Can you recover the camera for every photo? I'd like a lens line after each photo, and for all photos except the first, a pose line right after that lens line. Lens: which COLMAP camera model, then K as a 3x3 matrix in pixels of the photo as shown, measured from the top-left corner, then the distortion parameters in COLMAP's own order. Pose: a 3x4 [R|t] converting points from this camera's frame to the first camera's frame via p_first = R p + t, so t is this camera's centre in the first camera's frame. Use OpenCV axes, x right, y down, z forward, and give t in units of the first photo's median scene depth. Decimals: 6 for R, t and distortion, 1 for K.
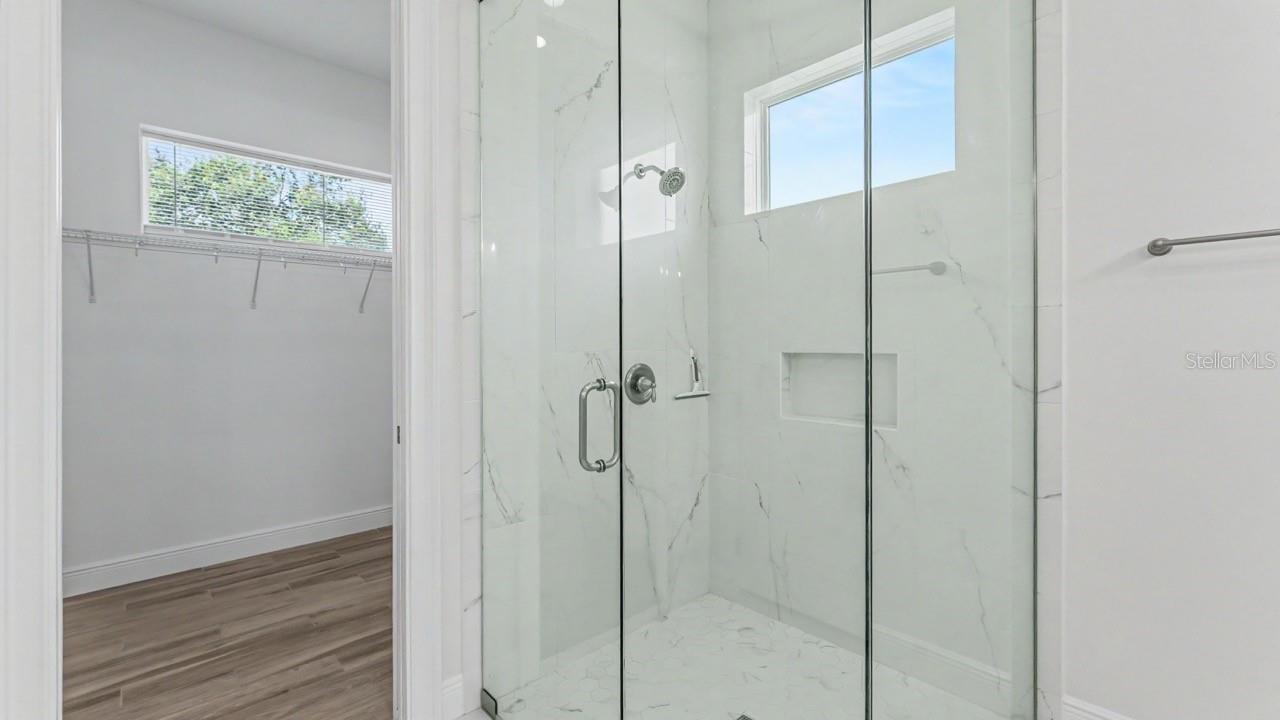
lens RADIAL K [[534.8, 0, 631.8], [0, 534.8, 348.5], [0, 0, 1]] dist [0.007875, -0.000773]
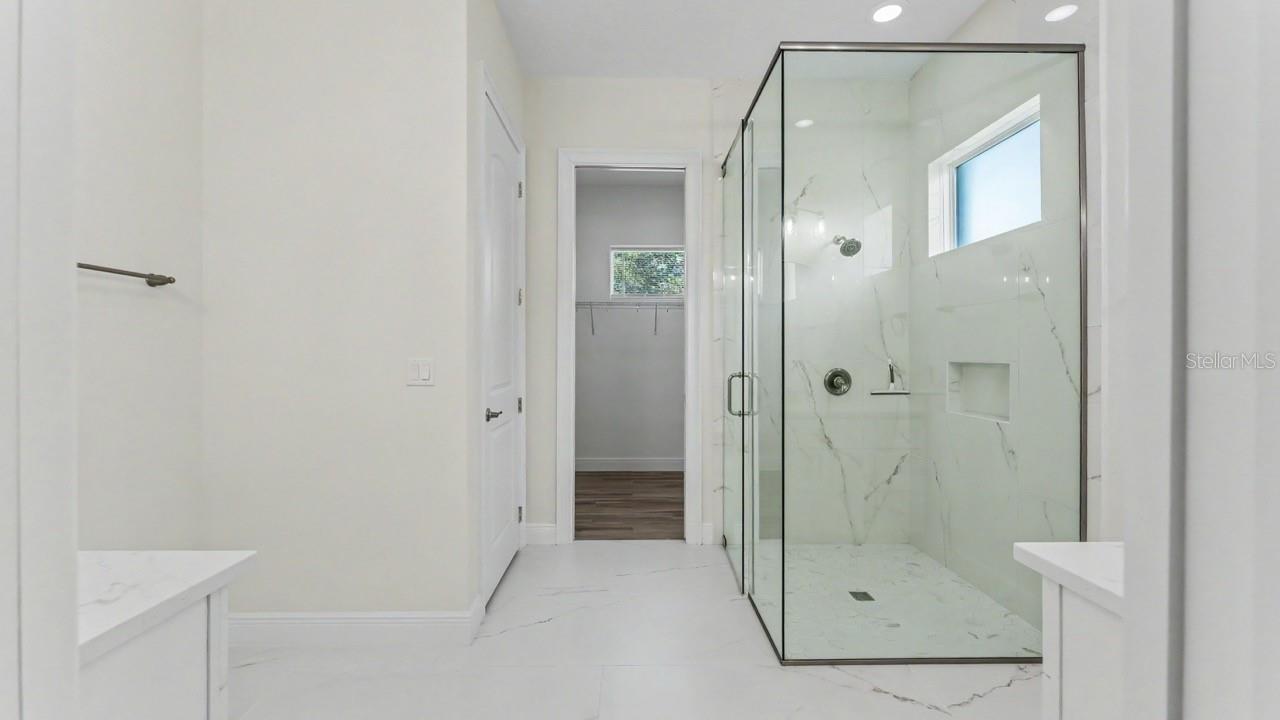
lens RADIAL K [[534.8, 0, 635.5], [0, 534.8, 358.2], [0, 0, 1]] dist [0.007875, -0.000773]
pose [[0.733326, 0.008470, -0.679825, 0.584598], [-0.006556, 0.999964, 0.005386, -0.003574], [0.679846, 0.000507, 0.733355, -0.458066]]
